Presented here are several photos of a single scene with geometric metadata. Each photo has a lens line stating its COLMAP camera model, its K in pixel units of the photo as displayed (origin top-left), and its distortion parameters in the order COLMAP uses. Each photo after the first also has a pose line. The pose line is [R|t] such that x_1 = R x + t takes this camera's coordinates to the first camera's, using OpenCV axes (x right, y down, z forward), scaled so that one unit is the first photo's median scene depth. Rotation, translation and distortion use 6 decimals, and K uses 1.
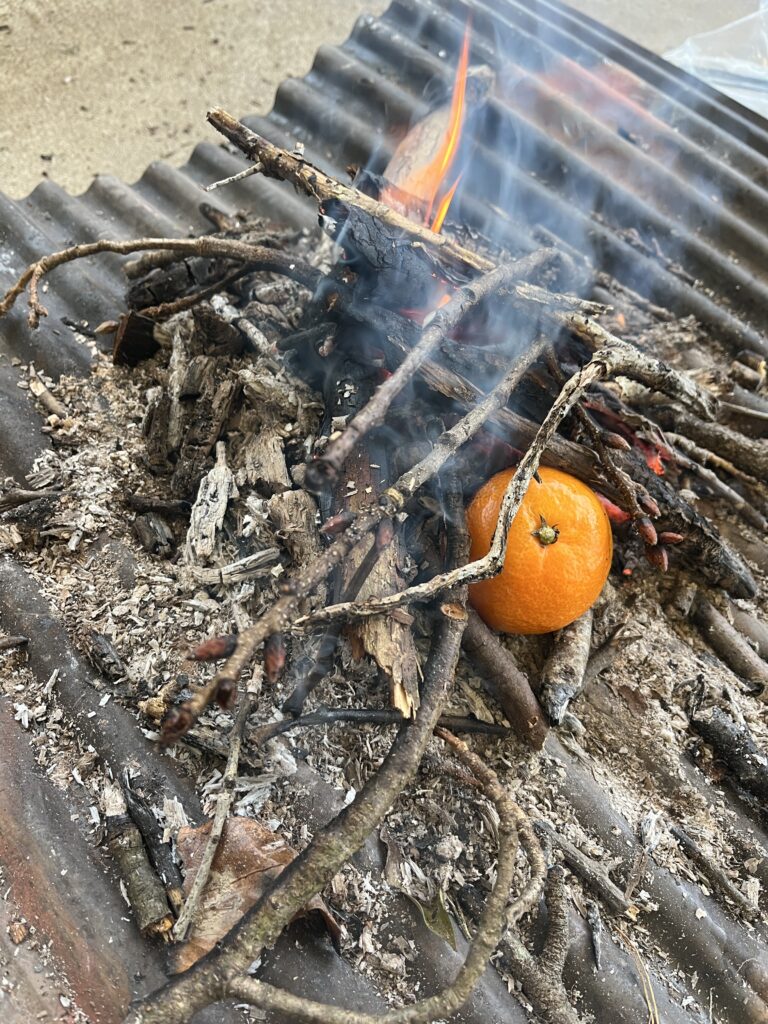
lens RADIAL K [[773.1, 0, 384.0], [0, 773.1, 512.0], [0, 0, 1]] dist [0.001810, 0.002487]
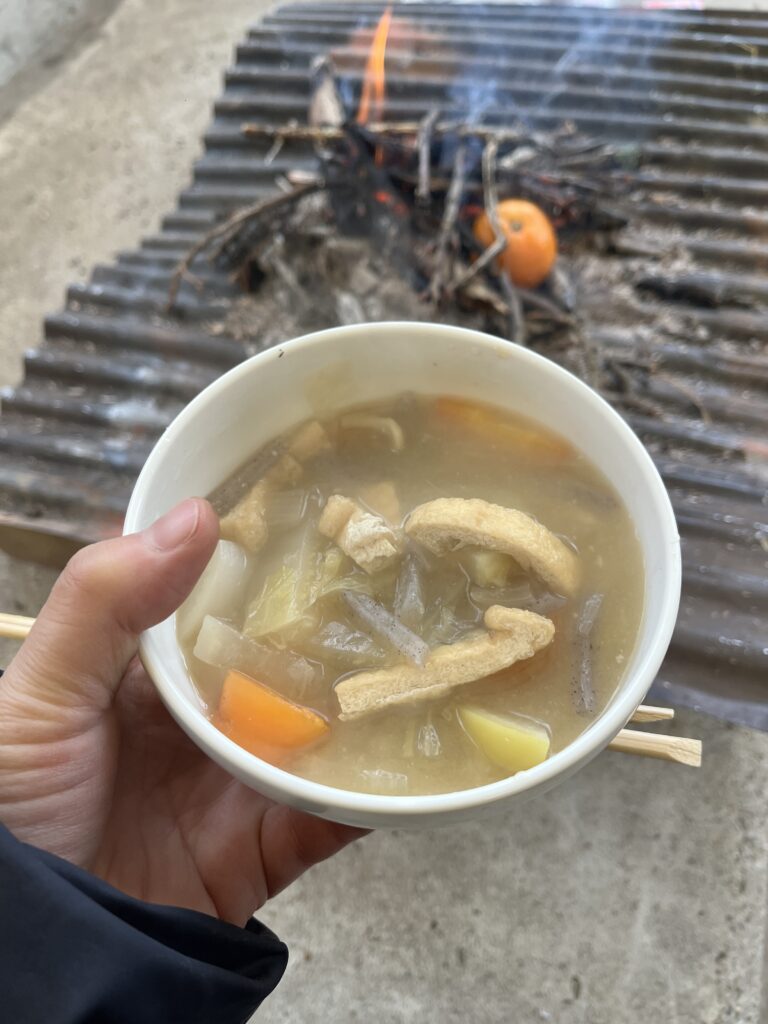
lens RADIAL K [[773.1, 0, 384.0], [0, 773.1, 512.0], [0, 0, 1]] dist [0.001810, 0.002487]
pose [[0.852101, -0.520222, 0.057384, -0.508620], [0.521420, 0.853270, -0.007196, 0.443784], [-0.045220, 0.036052, 0.998326, -0.816199]]
